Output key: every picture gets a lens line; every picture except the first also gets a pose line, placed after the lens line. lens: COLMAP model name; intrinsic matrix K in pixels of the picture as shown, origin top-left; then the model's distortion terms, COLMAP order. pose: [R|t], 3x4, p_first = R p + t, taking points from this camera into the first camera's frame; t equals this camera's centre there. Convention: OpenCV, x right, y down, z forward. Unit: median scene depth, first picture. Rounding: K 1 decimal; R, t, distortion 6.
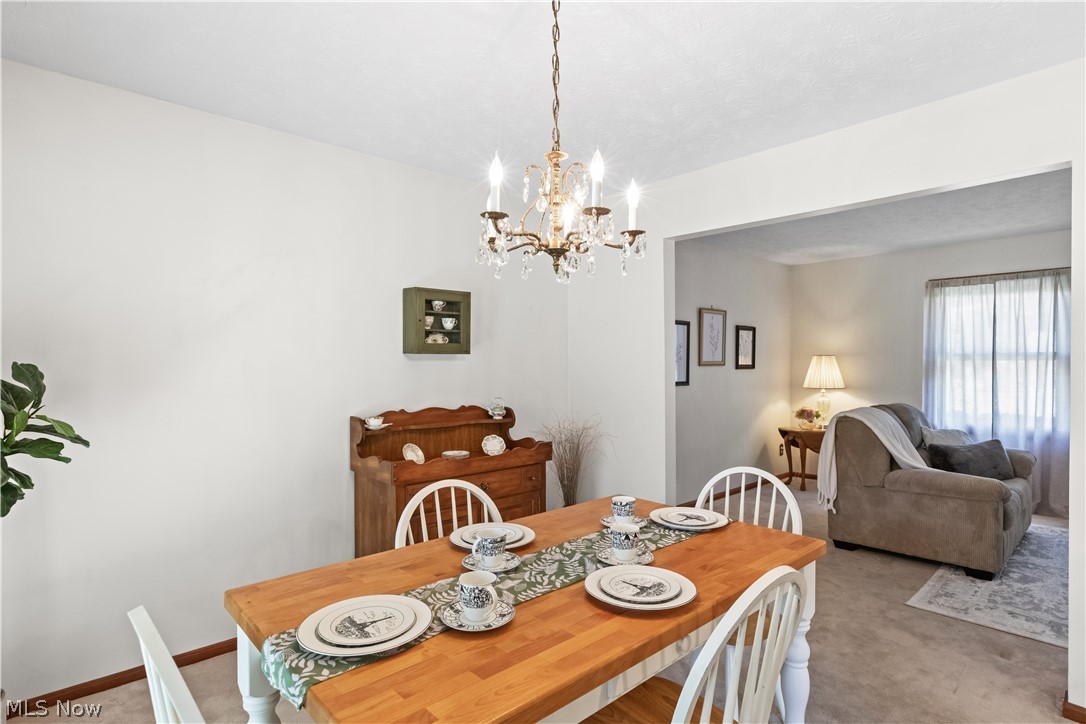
lens RADIAL K [[559.5, 0, 546.9], [0, 559.5, 365.4], [0, 0, 1]] dist [-0.006664, -0.000644]
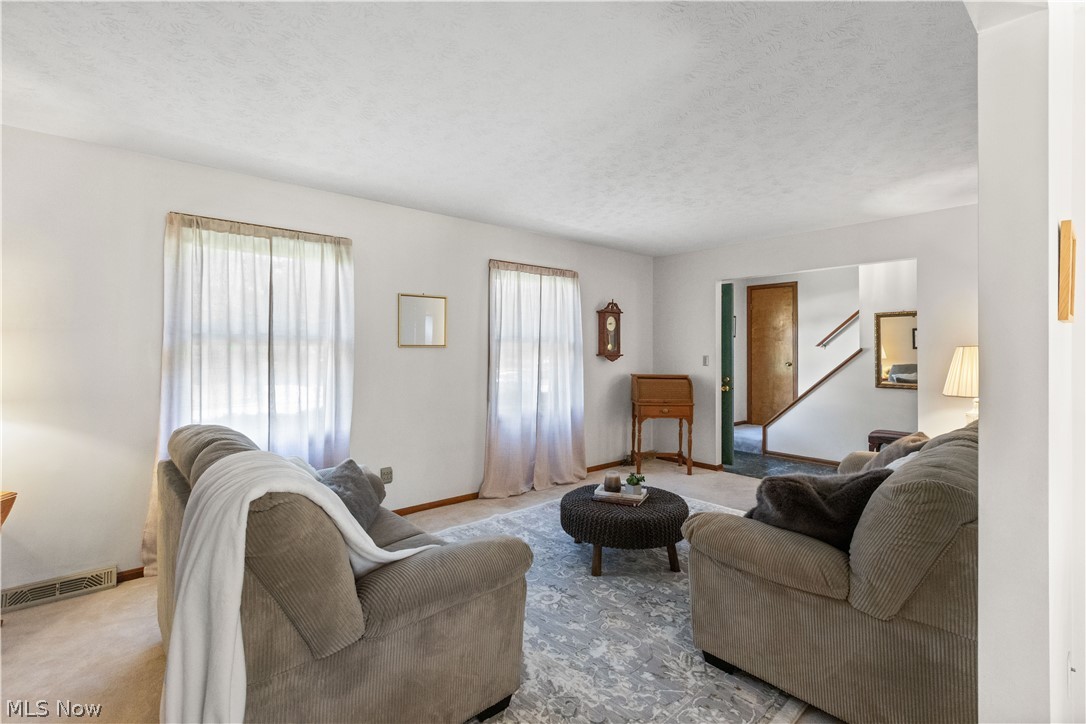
lens RADIAL K [[494.0, 0, 546.6], [0, 494.0, 351.8], [0, 0, 1]] dist [0.002879, 0.000350]
pose [[0.028771, -0.002662, 0.999582, 0.168269], [-0.001978, 0.999994, 0.002720, -0.002443], [-0.999584, -0.002055, 0.028766, 0.623089]]
